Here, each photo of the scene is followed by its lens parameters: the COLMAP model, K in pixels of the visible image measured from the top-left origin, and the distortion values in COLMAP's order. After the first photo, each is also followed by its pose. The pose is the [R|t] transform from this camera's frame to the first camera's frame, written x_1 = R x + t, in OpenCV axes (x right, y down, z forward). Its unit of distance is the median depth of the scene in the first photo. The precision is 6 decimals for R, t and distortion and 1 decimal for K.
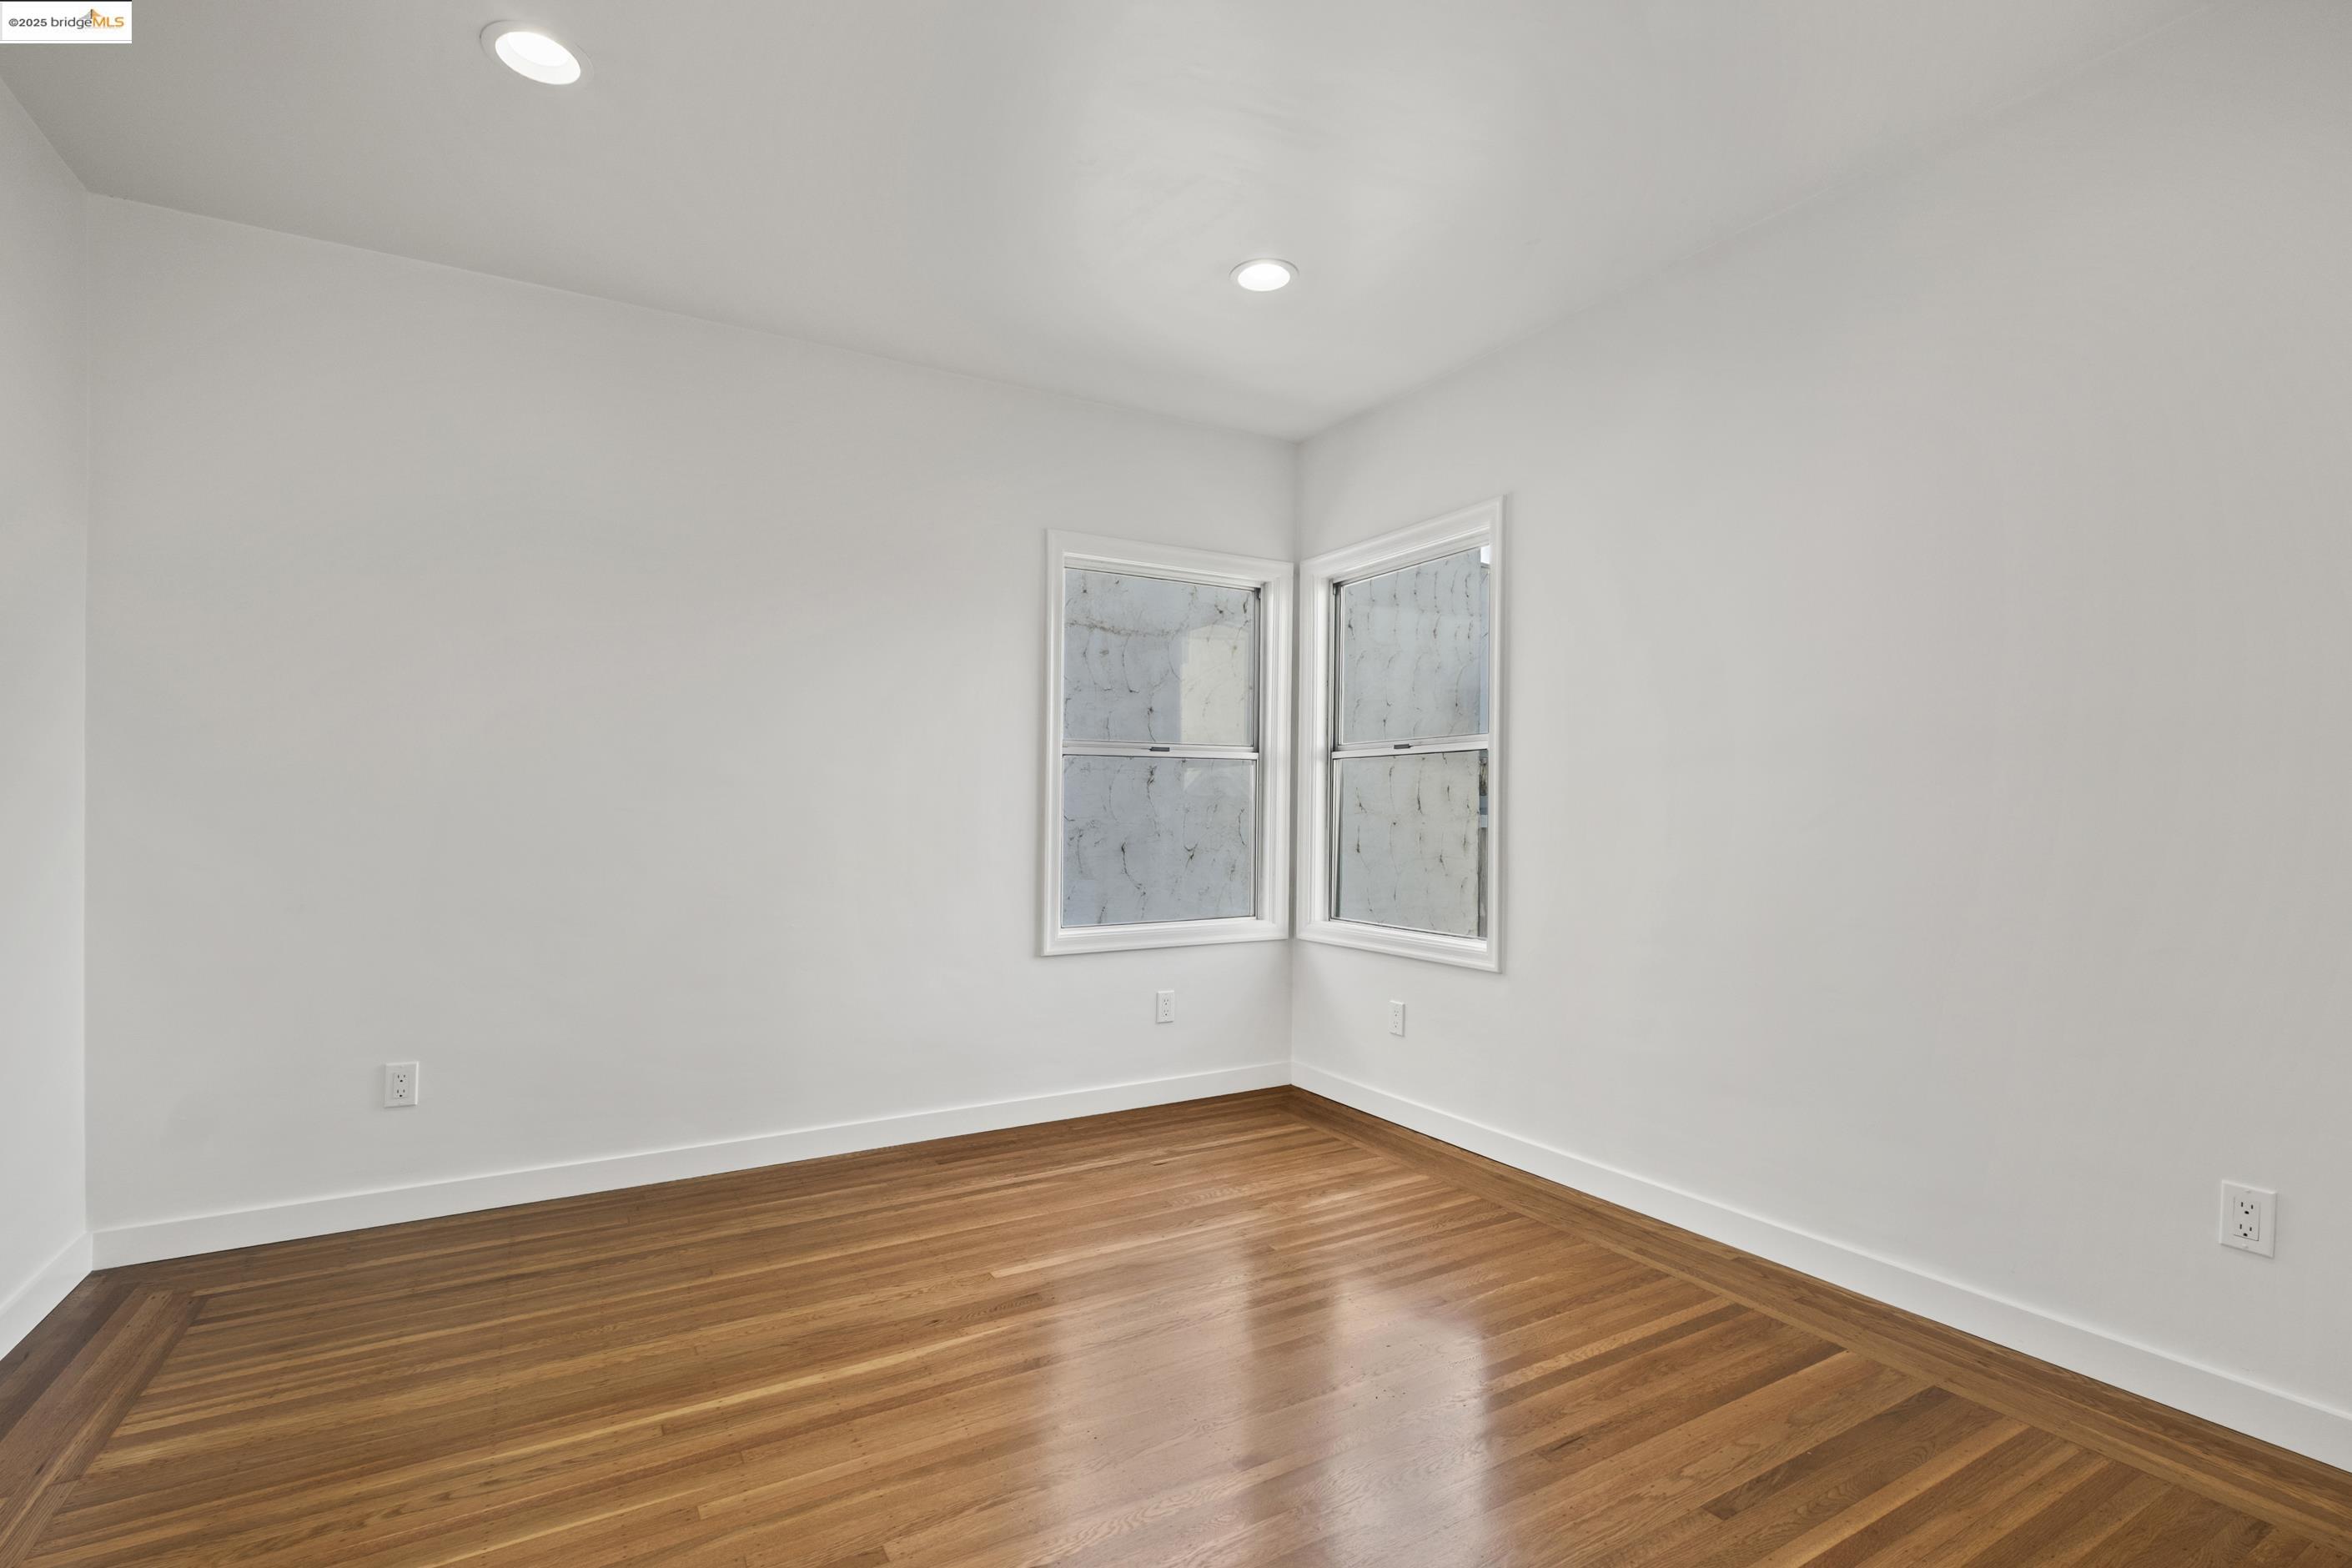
lens RADIAL K [[1053.3, 0, 1150.4], [0, 1053.3, 822.6], [0, 0, 1]] dist [0.004616, -0.004135]
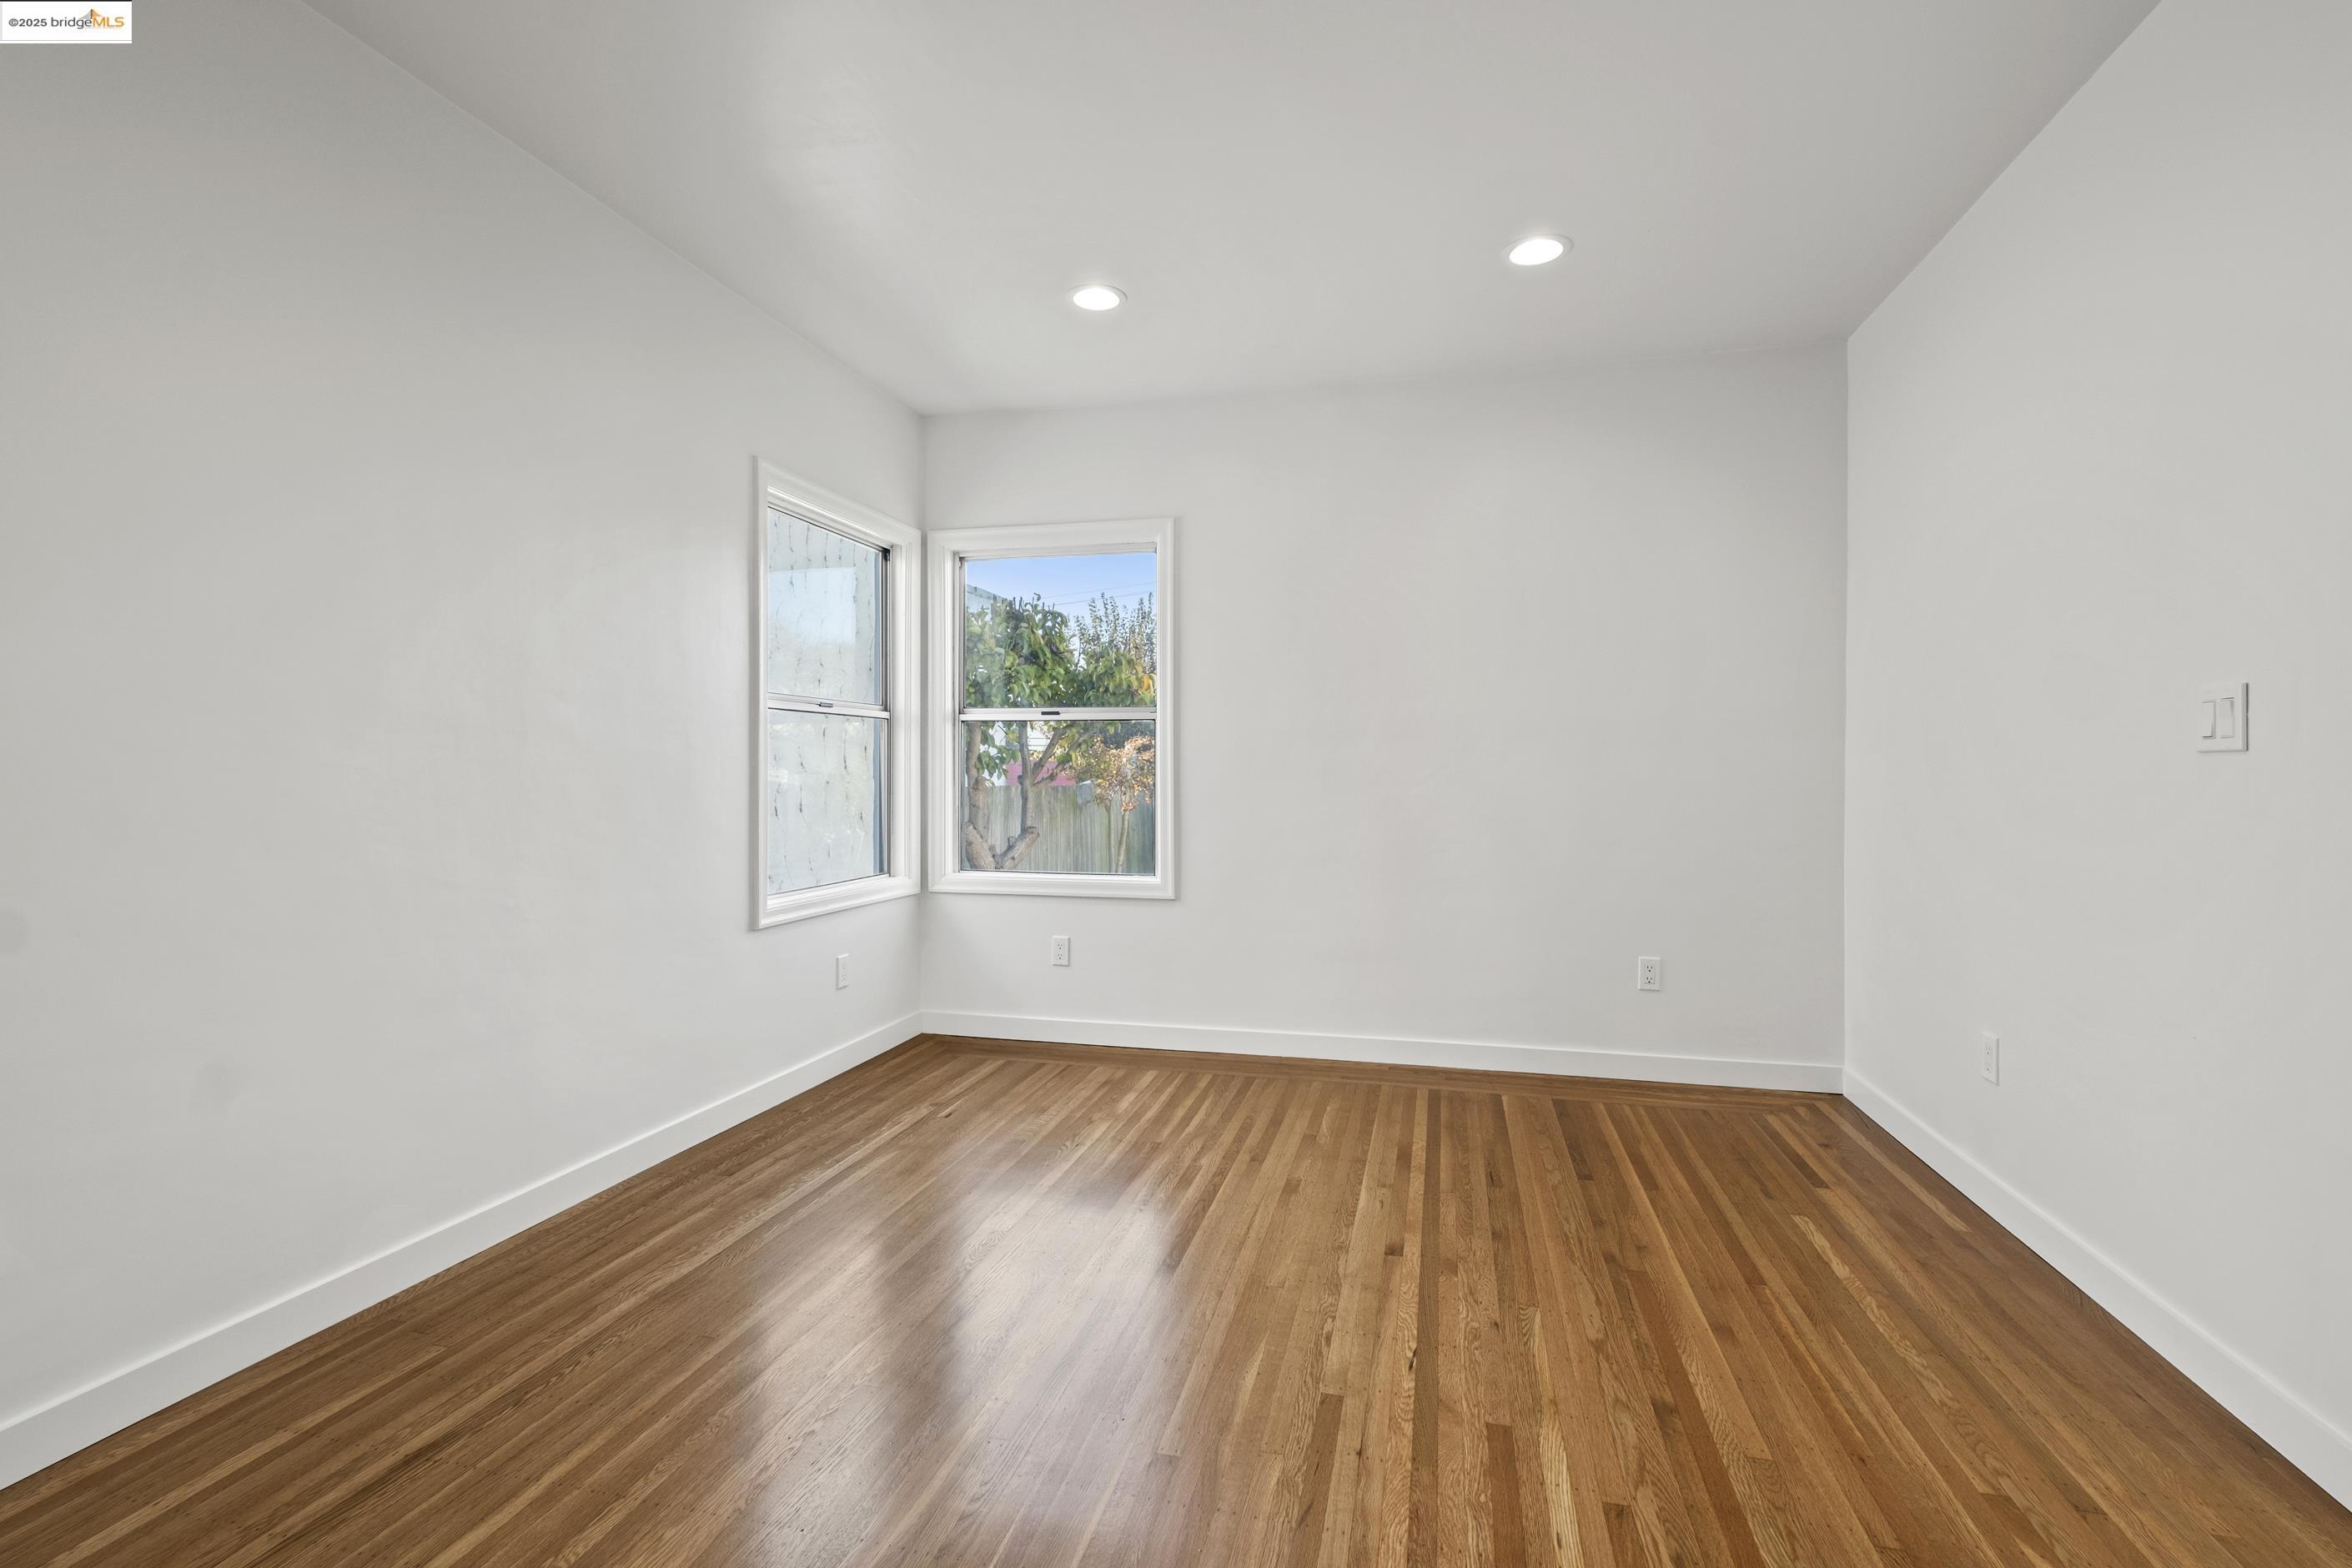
lens RADIAL K [[1053.3, 0, 1144.2], [0, 1053.3, 781.3], [0, 0, 1]] dist [0.004616, -0.004135]
pose [[0.705572, -0.005845, 0.708614, -0.577827], [0.006823, 0.999976, 0.001455, 0.000621], [-0.708605, 0.003808, 0.705595, 0.145821]]
